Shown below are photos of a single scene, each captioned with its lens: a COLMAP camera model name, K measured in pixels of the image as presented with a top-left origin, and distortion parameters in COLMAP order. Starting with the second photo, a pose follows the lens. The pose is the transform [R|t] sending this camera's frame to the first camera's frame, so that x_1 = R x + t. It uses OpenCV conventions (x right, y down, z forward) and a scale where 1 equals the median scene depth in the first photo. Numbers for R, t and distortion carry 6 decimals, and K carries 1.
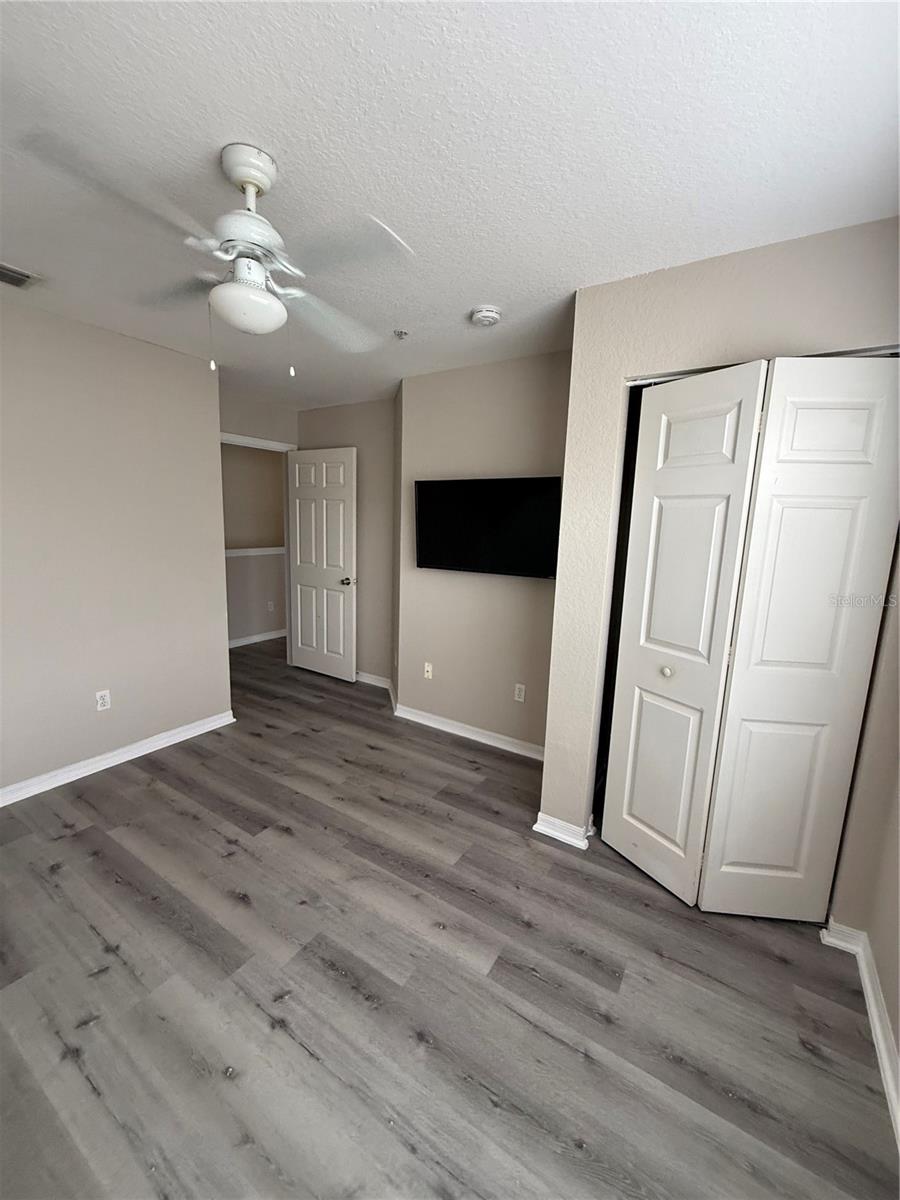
lens RADIAL K [[477.8, 0, 450.0], [0, 477.8, 598.4], [0, 0, 1]] dist [-0.001143, 0.000383]
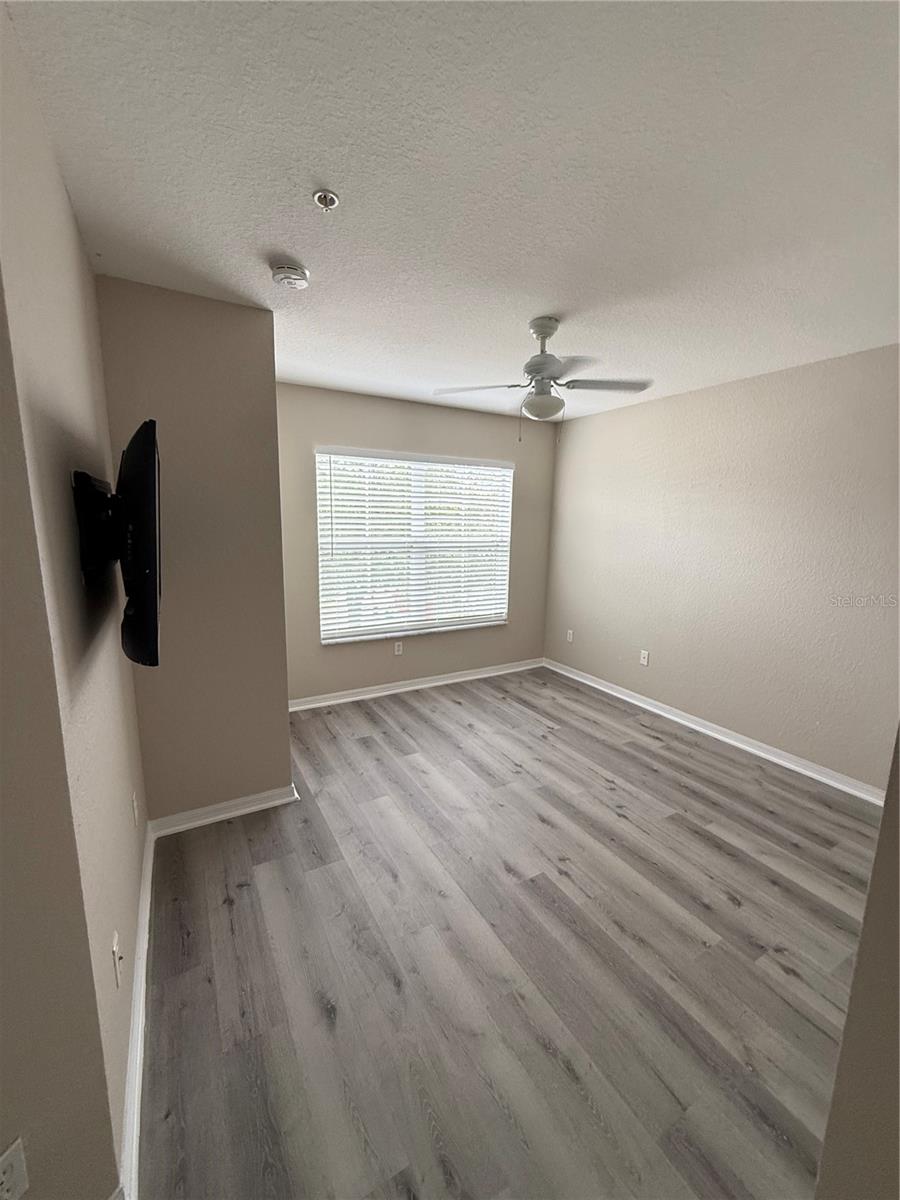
lens RADIAL K [[477.8, 0, 450.0], [0, 477.8, 598.4], [0, 0, 1]] dist [-0.001143, 0.000383]
pose [[-0.885306, -0.124532, 0.448024, -0.596905], [0.031148, 0.945427, 0.324341, -0.317781], [-0.463965, 0.301096, -0.833113, 1.689137]]
